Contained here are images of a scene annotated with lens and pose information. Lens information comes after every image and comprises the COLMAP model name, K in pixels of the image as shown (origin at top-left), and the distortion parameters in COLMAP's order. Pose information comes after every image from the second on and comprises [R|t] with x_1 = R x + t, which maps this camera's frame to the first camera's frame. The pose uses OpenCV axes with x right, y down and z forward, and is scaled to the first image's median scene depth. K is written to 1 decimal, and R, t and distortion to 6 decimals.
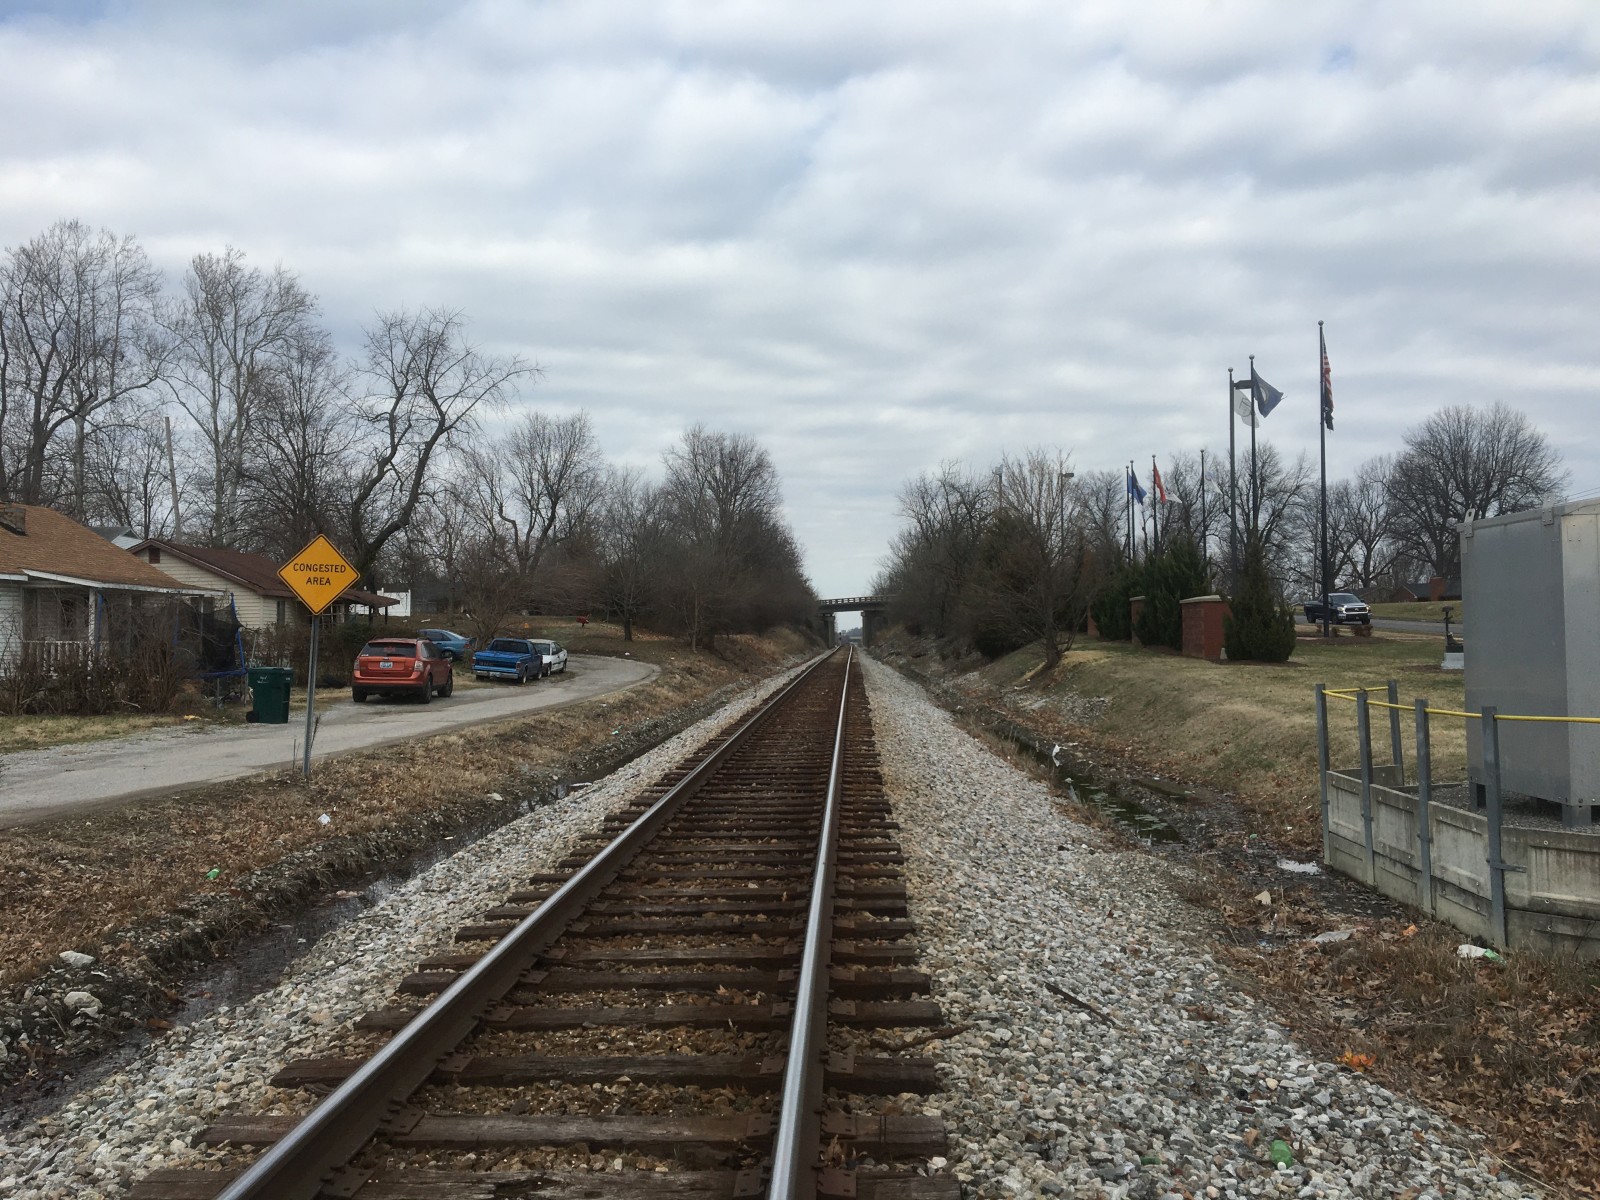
lens RADIAL K [[1351.6, 0, 787.4], [0, 1351.6, 596.0], [0, 0, 1]] dist [0.084820, -0.125092]
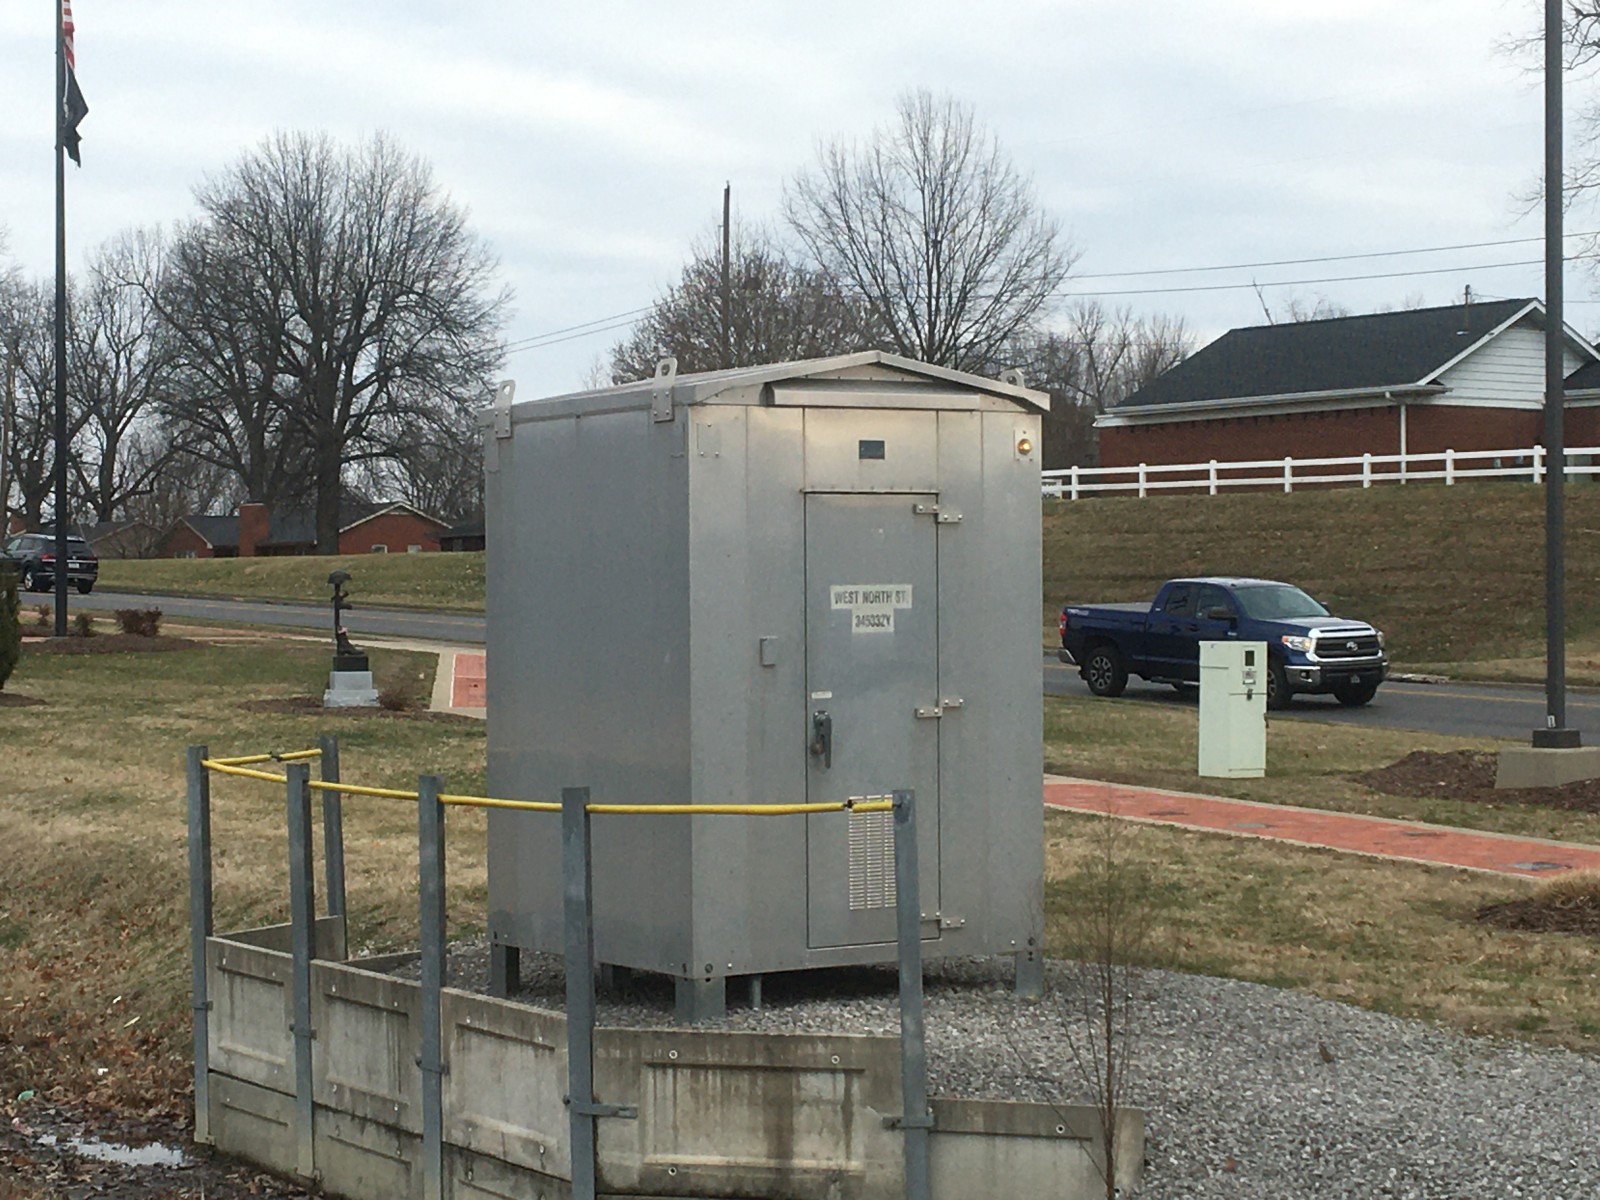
lens RADIAL K [[3265.8, 0, 809.4], [0, 3265.8, 595.1], [0, 0, 1]] dist [0.085453, 0.000000]
pose [[0.816122, 0.008386, 0.577819, -0.032329], [-0.019196, 0.999736, 0.012602, -0.001682], [-0.577561, -0.021376, 0.816068, -0.002544]]
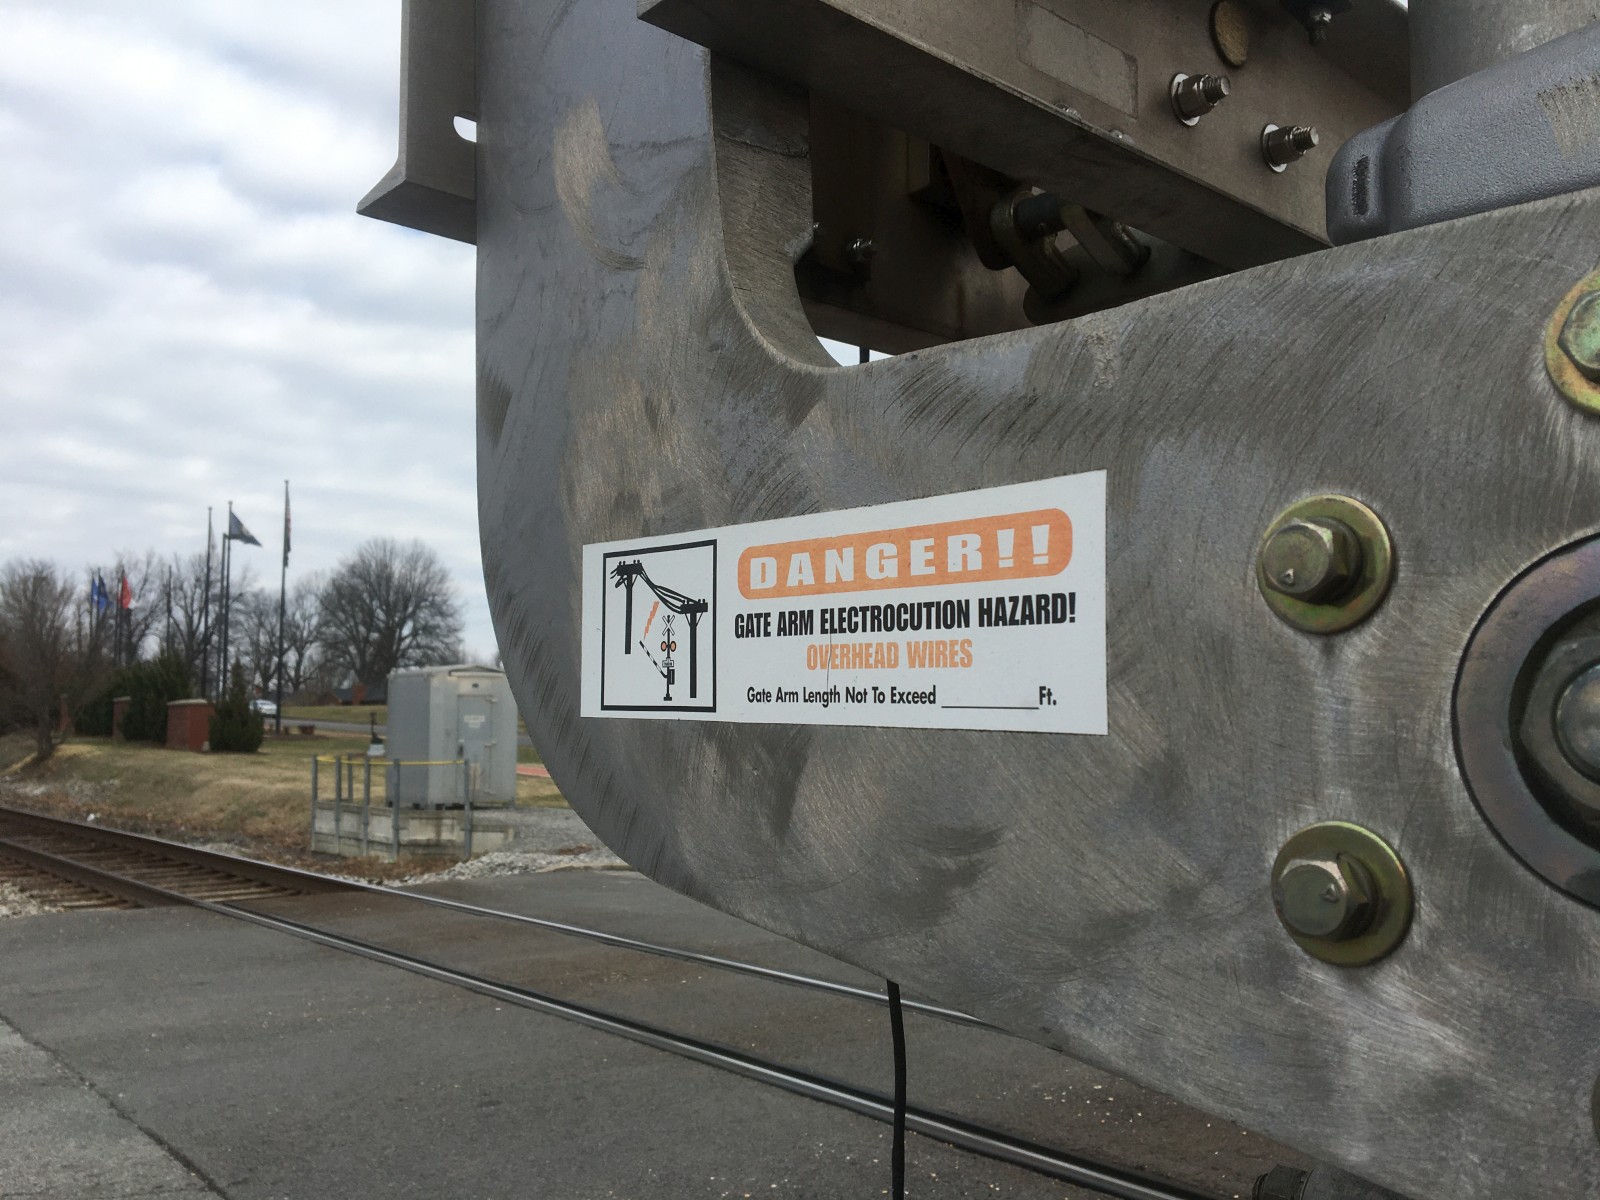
lens RADIAL K [[1351.6, 0, 800.4], [0, 1351.6, 628.1], [0, 0, 1]] dist [0.084820, -0.125092]
pose [[0.726146, 0.061758, 0.684761, -0.187175], [-0.027516, 0.997770, -0.060809, -0.006129], [-0.686990, 0.025315, 0.726226, -0.368670]]
